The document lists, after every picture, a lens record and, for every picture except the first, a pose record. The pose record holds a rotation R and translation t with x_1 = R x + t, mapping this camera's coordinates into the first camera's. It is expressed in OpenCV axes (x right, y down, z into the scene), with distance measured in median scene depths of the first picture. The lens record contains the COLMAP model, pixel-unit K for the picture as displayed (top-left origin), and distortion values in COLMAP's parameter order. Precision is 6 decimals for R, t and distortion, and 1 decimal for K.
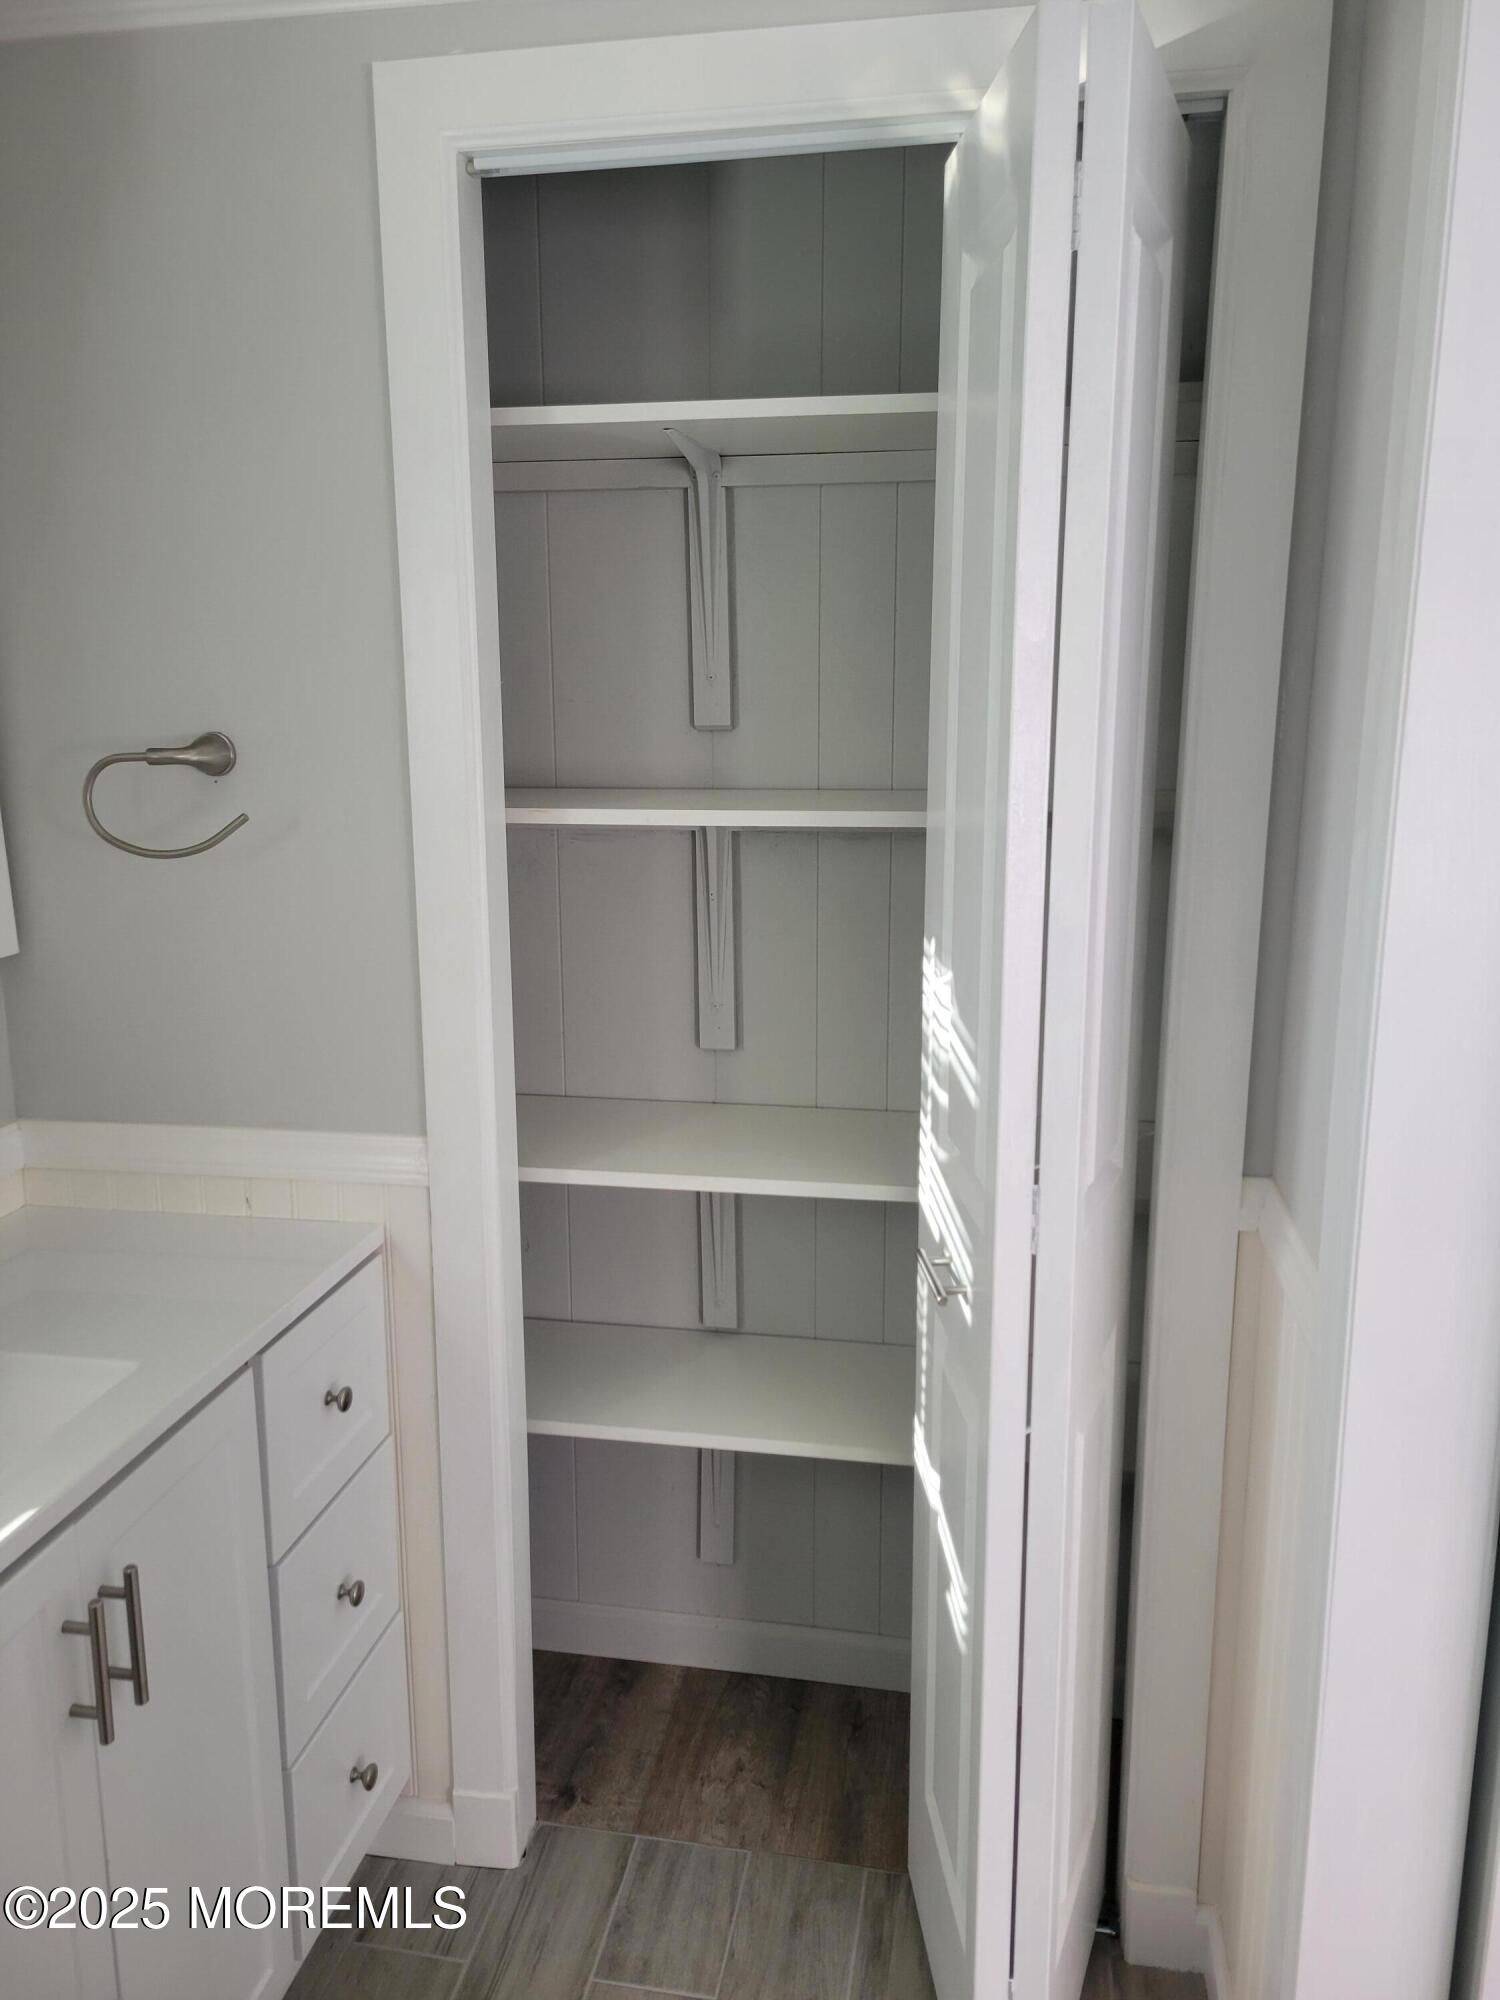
lens RADIAL K [[1490.6, 0, 765.1], [0, 1490.6, 990.4], [0, 0, 1]] dist [0.063362, -0.041252]
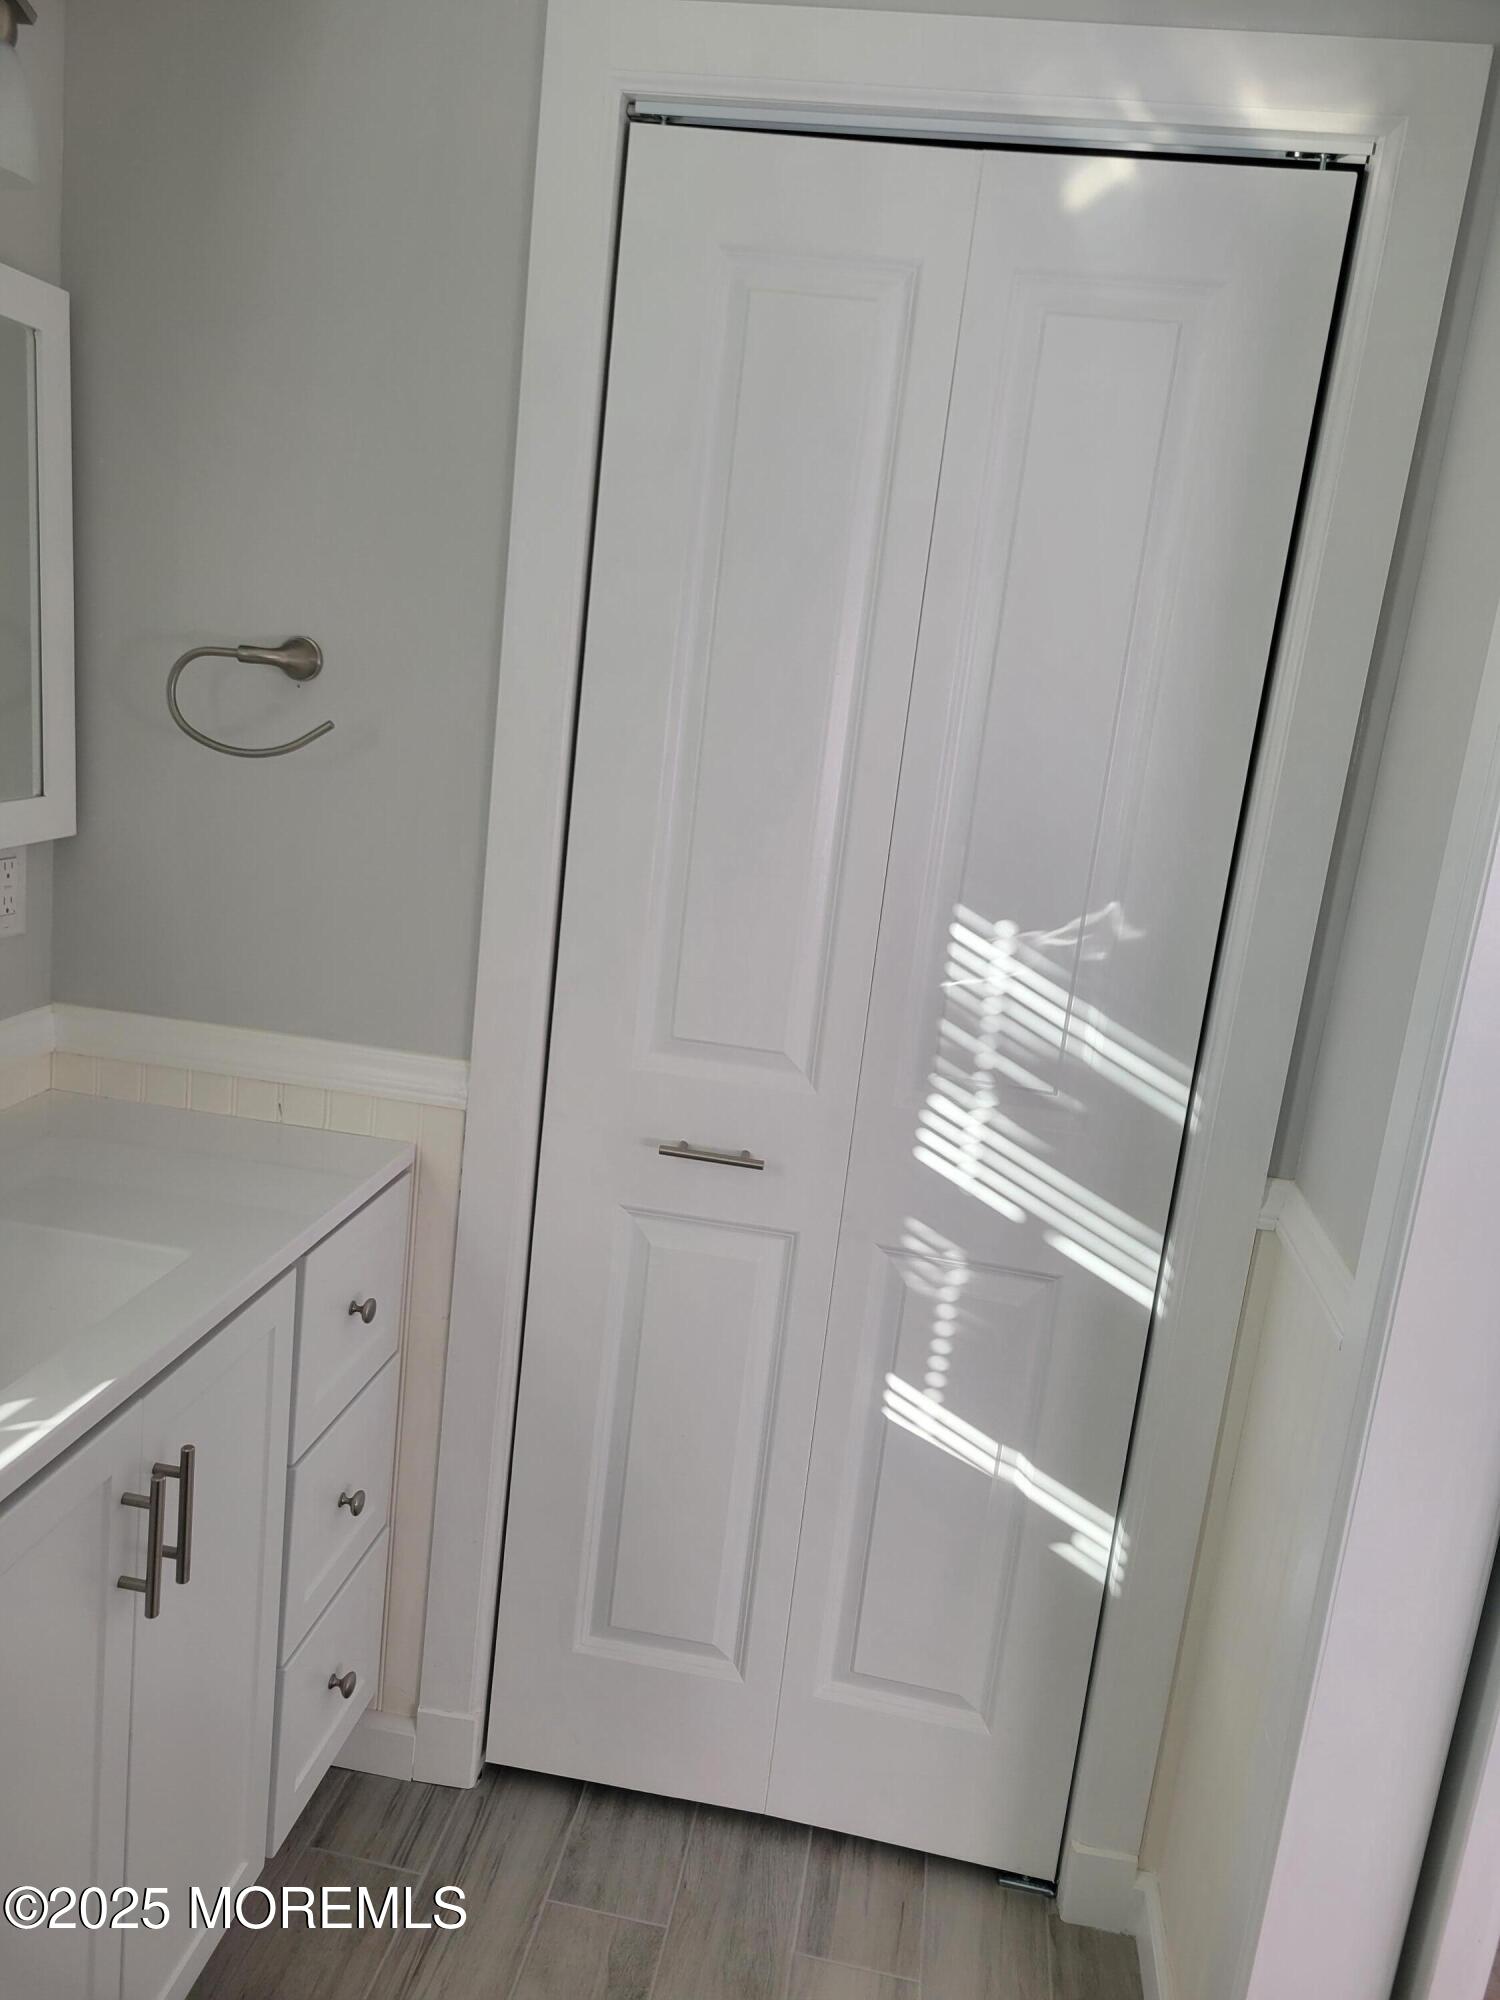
lens RADIAL K [[1490.6, 0, 781.8], [0, 1490.6, 979.0], [0, 0, 1]] dist [0.063362, -0.041252]
pose [[0.992830, 0.105055, 0.057027, -0.081284], [-0.105439, 0.994419, 0.003756, 0.016967], [-0.056314, -0.009742, 0.998366, -0.018415]]
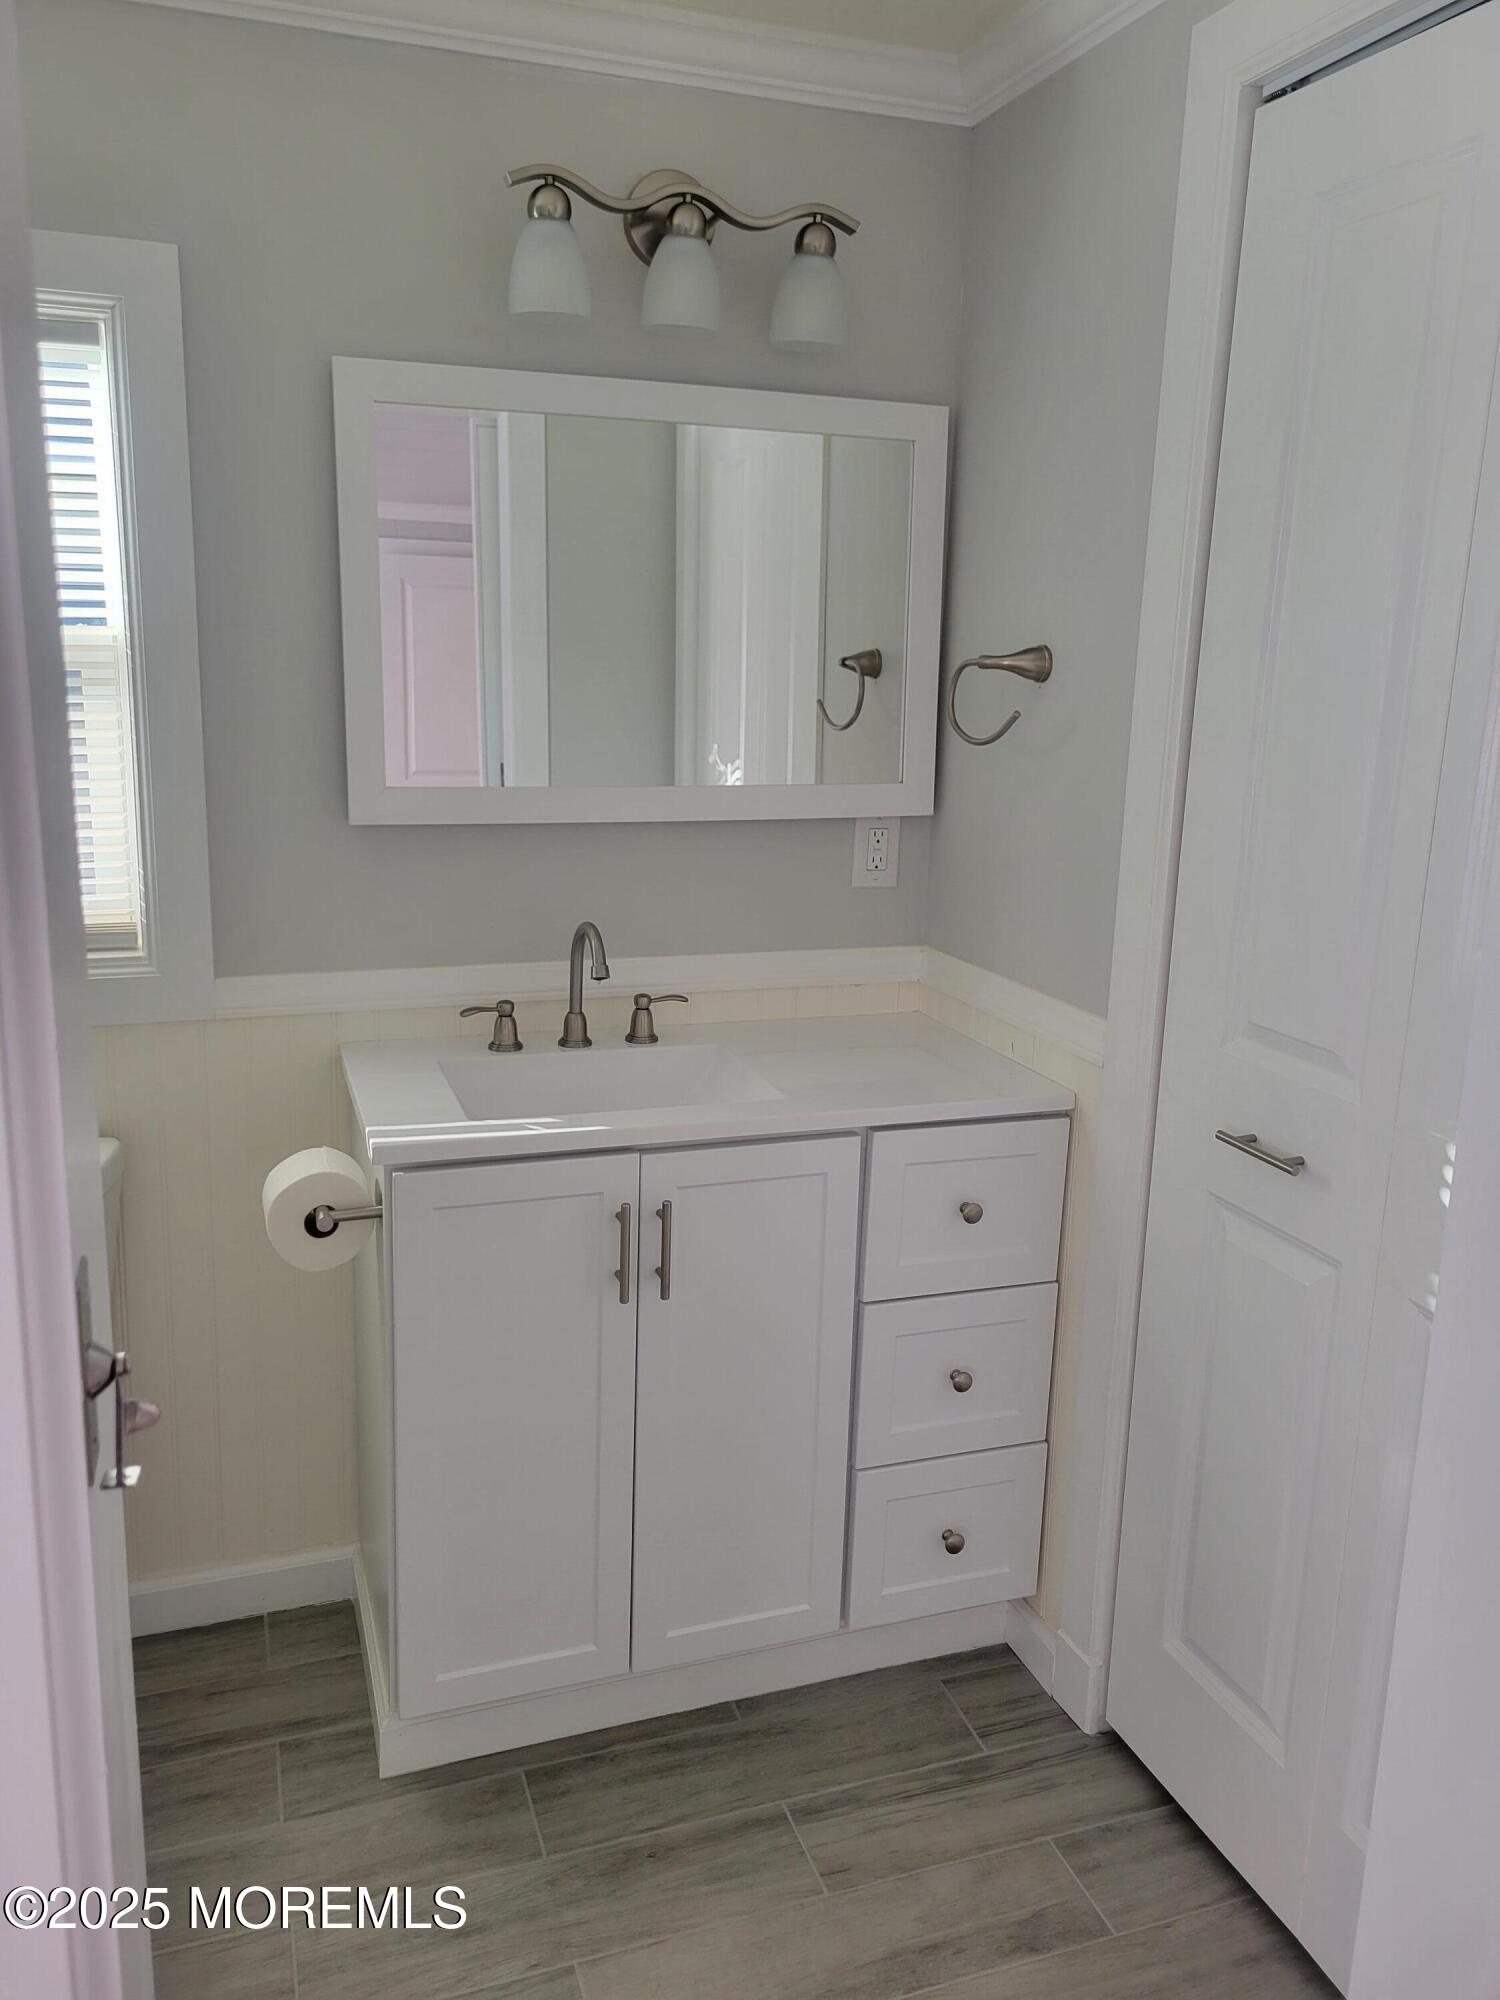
lens RADIAL K [[1490.6, 0, 757.5], [0, 1490.6, 966.6], [0, 0, 1]] dist [0.063362, -0.041252]
pose [[0.512409, 0.200599, -0.834983, 0.541751], [-0.208103, 0.972358, 0.105894, -0.002630], [0.833145, 0.119501, 0.539990, 0.198702]]
